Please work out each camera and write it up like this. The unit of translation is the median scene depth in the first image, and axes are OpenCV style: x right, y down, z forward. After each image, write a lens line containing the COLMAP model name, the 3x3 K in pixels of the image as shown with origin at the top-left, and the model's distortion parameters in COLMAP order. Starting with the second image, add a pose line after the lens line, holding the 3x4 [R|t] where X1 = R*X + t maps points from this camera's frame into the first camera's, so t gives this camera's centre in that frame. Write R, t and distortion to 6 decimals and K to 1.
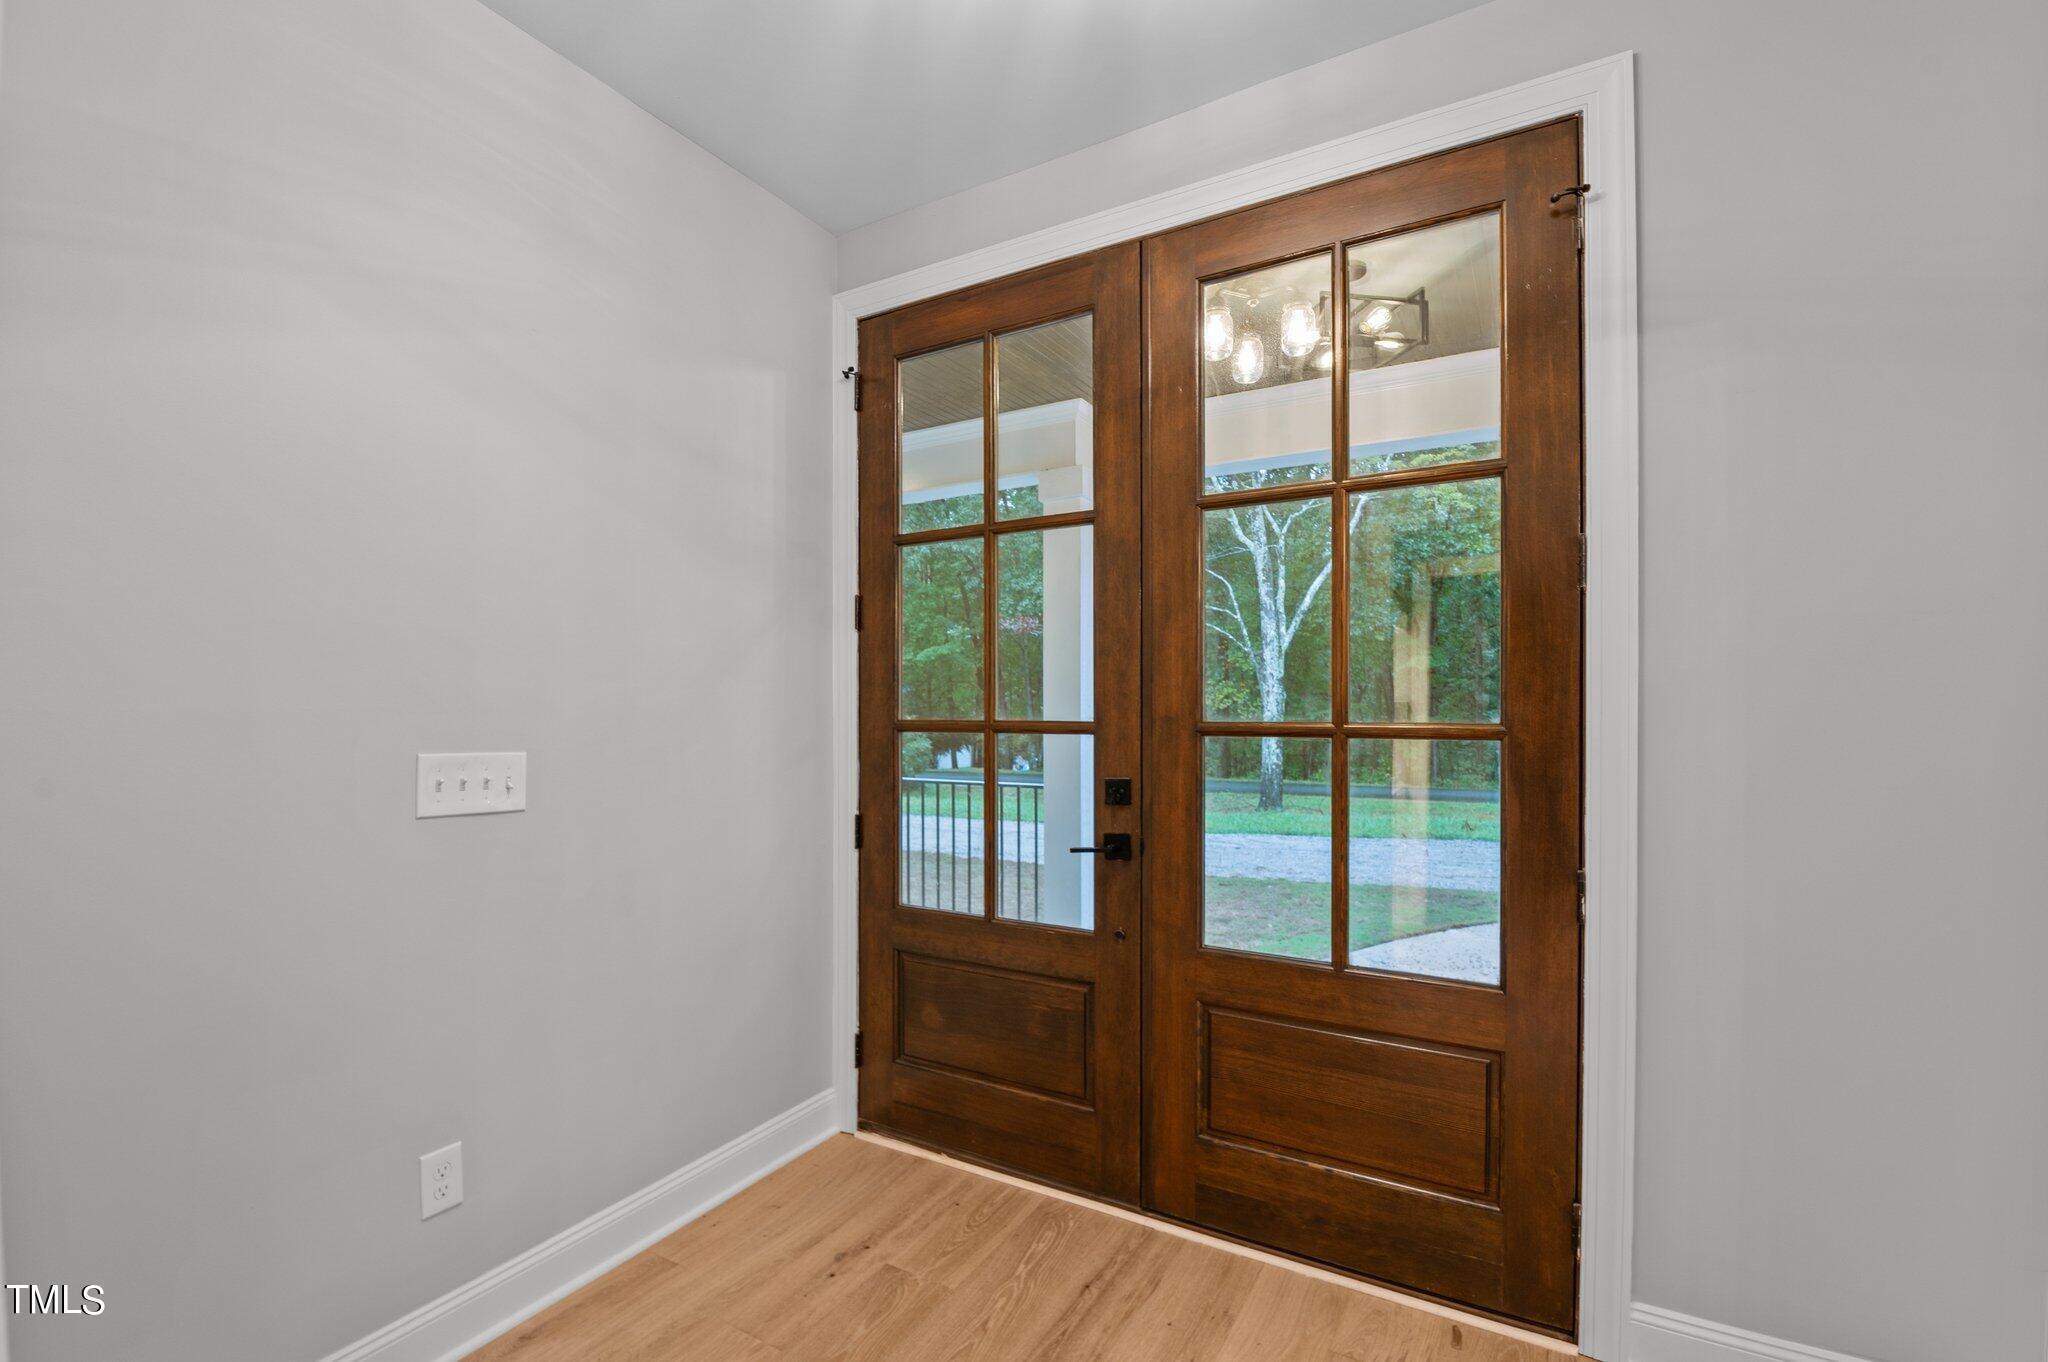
lens RADIAL K [[878.0, 0, 1014.2], [0, 878.0, 716.6], [0, 0, 1]] dist [-0.005686, -0.004854]
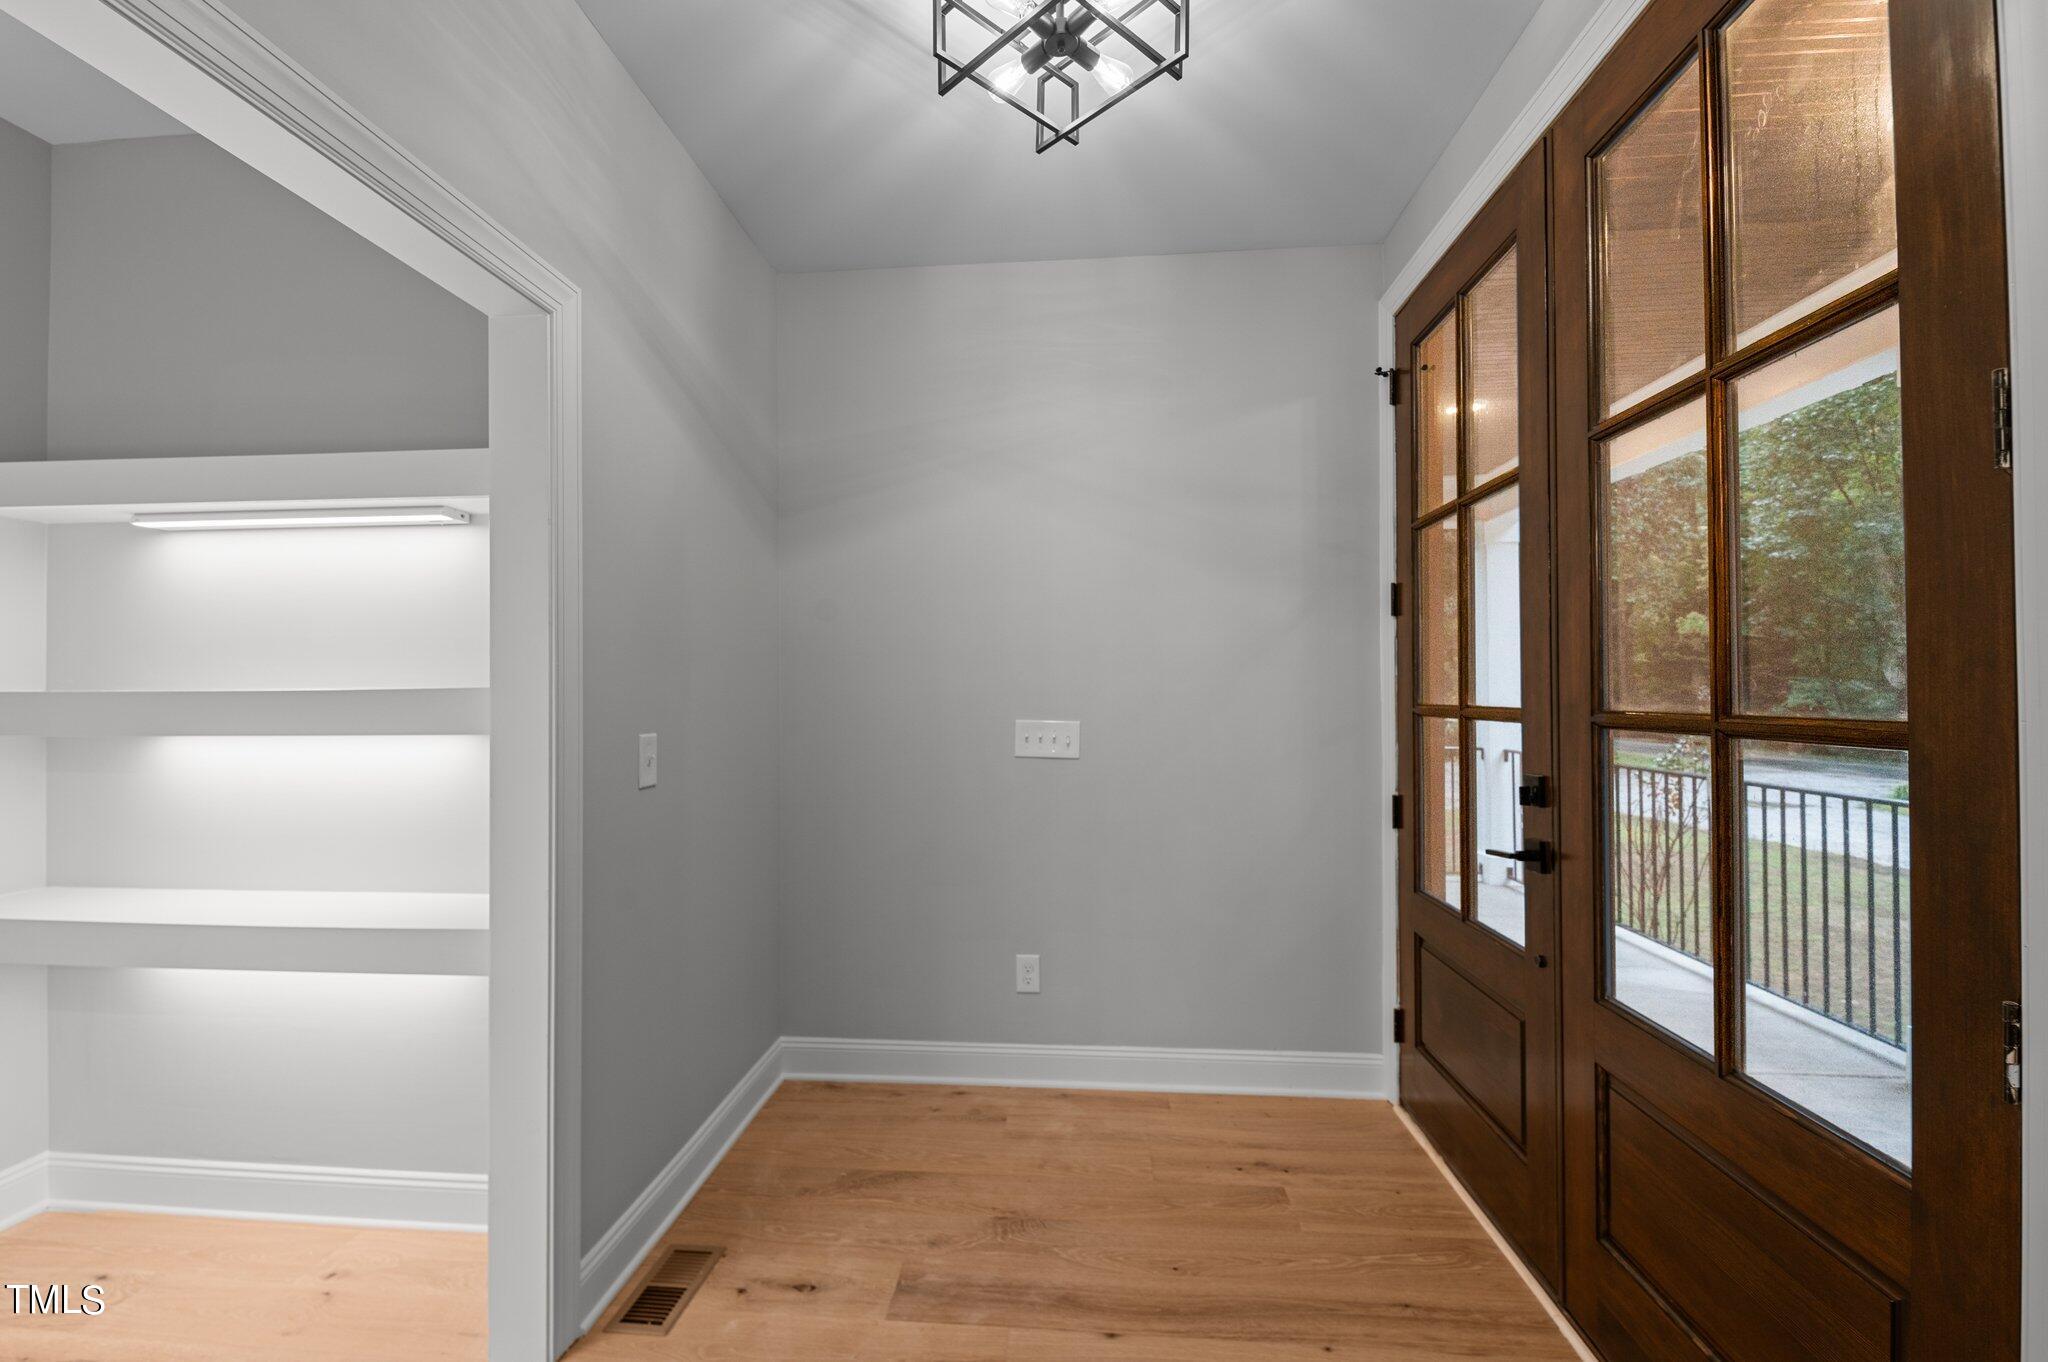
lens RADIAL K [[878.0, 0, 1021.2], [0, 878.0, 683.3], [0, 0, 1]] dist [-0.005686, -0.004854]
pose [[0.442566, -0.008938, -0.896691, 0.725276], [-0.003571, 0.999925, -0.011730, -0.007636], [0.896729, 0.008394, 0.442501, 0.198023]]
